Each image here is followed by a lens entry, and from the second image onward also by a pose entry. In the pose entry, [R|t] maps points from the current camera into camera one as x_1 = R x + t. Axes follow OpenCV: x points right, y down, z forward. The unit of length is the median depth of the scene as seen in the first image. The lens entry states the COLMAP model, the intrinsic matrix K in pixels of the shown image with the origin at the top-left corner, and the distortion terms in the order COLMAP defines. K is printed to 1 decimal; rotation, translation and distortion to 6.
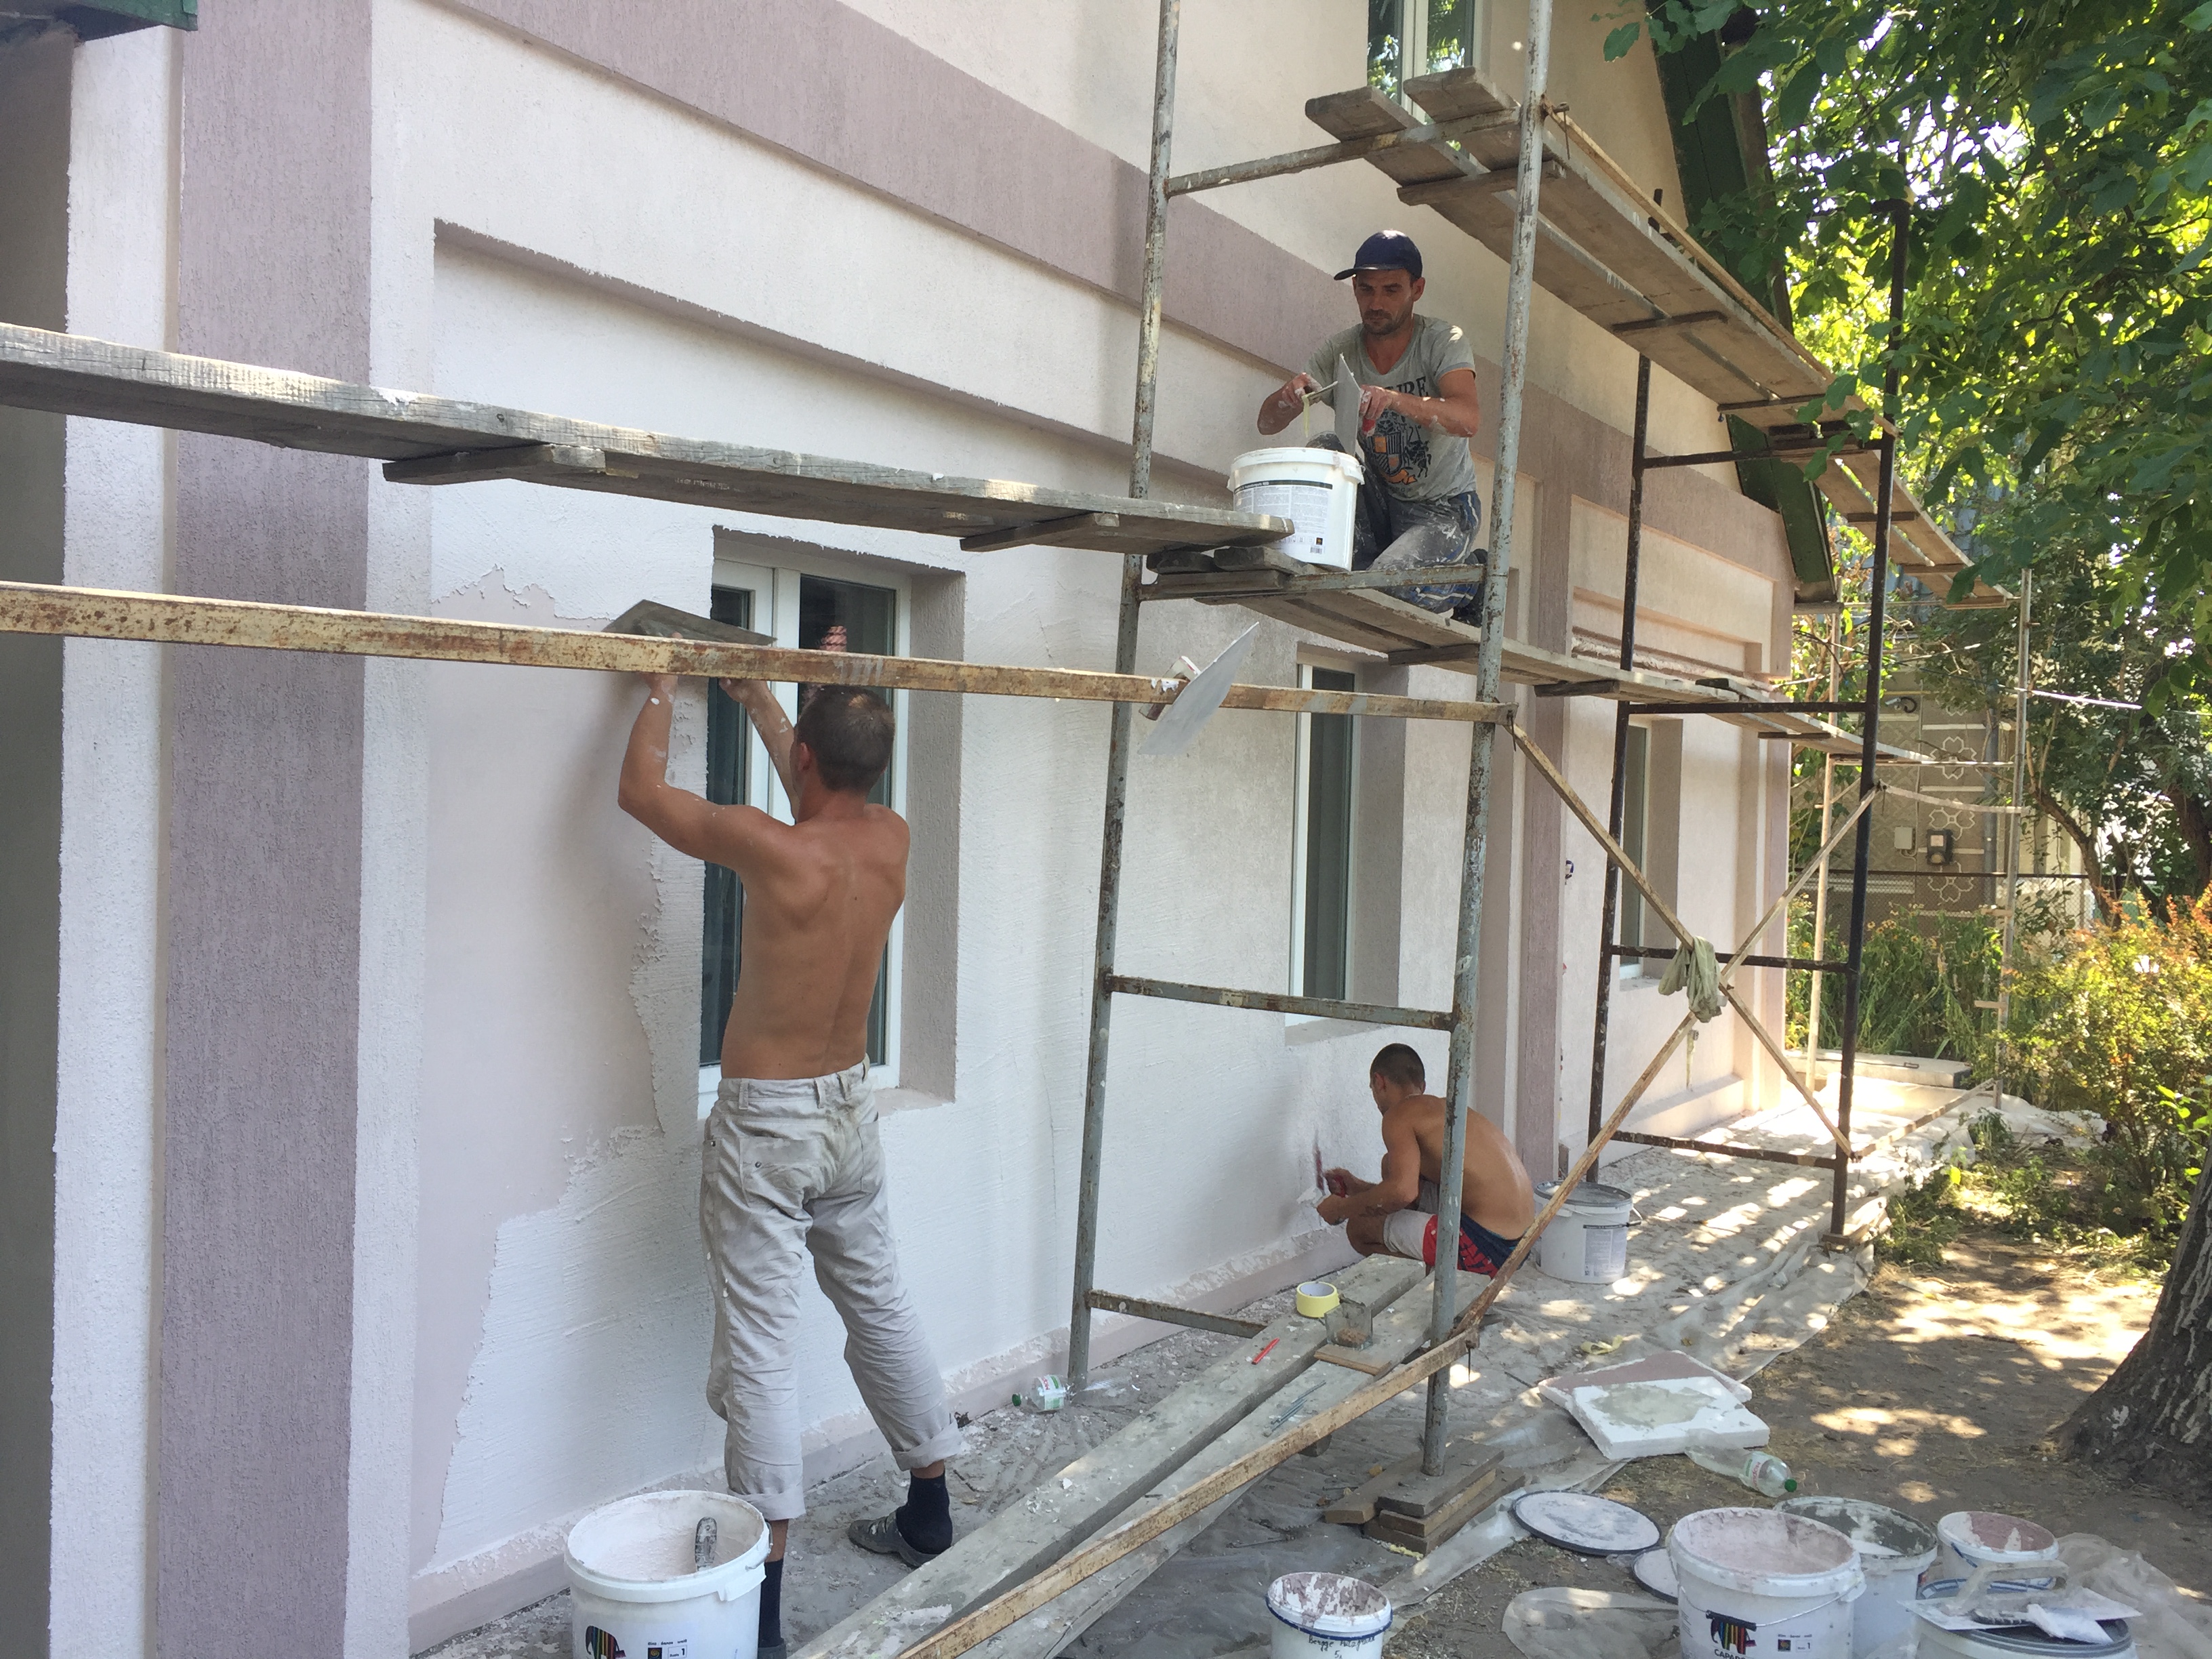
lens RADIAL K [[1820.9, 0, 1079.1], [0, 1820.9, 831.6], [0, 0, 1]] dist [0.054614, -0.074770]
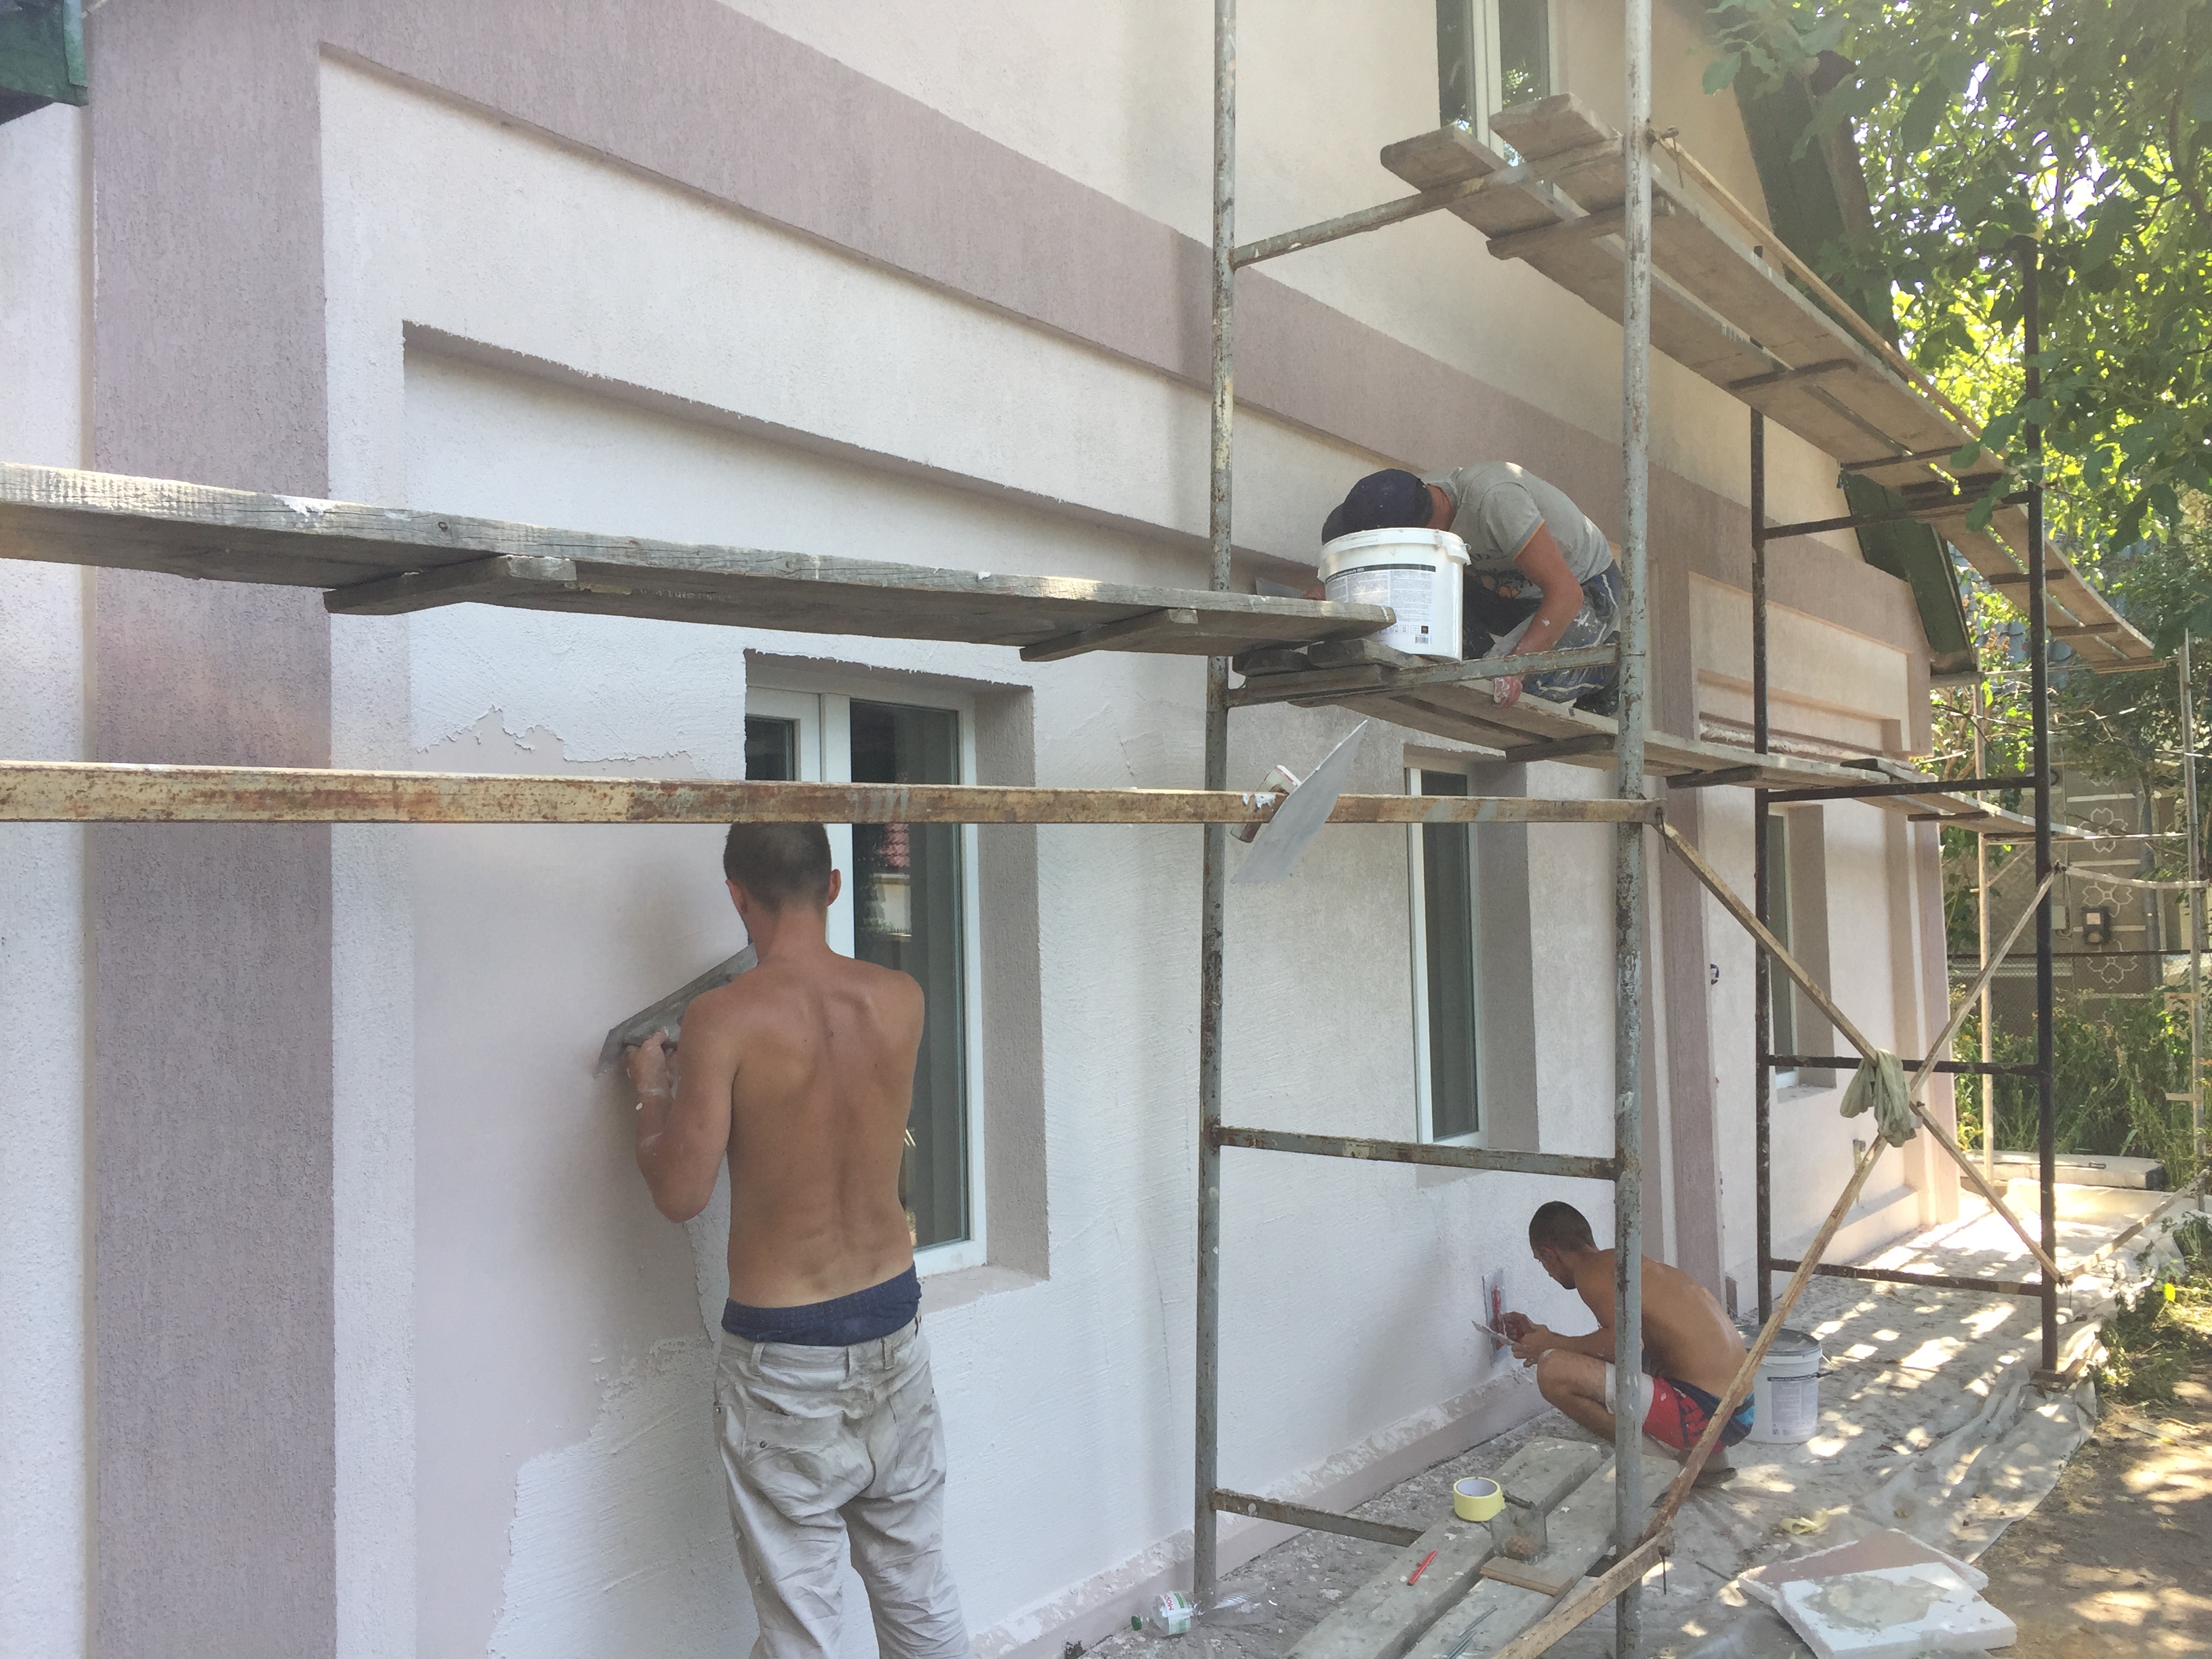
lens RADIAL K [[1820.9, 0, 1079.1], [0, 1820.9, 831.6], [0, 0, 1]] dist [0.054614, -0.074770]
pose [[0.997137, -0.052769, -0.054164, 0.005845], [0.049137, 0.996587, -0.066324, -0.009322], [0.057480, 0.063473, 0.996327, 0.102271]]
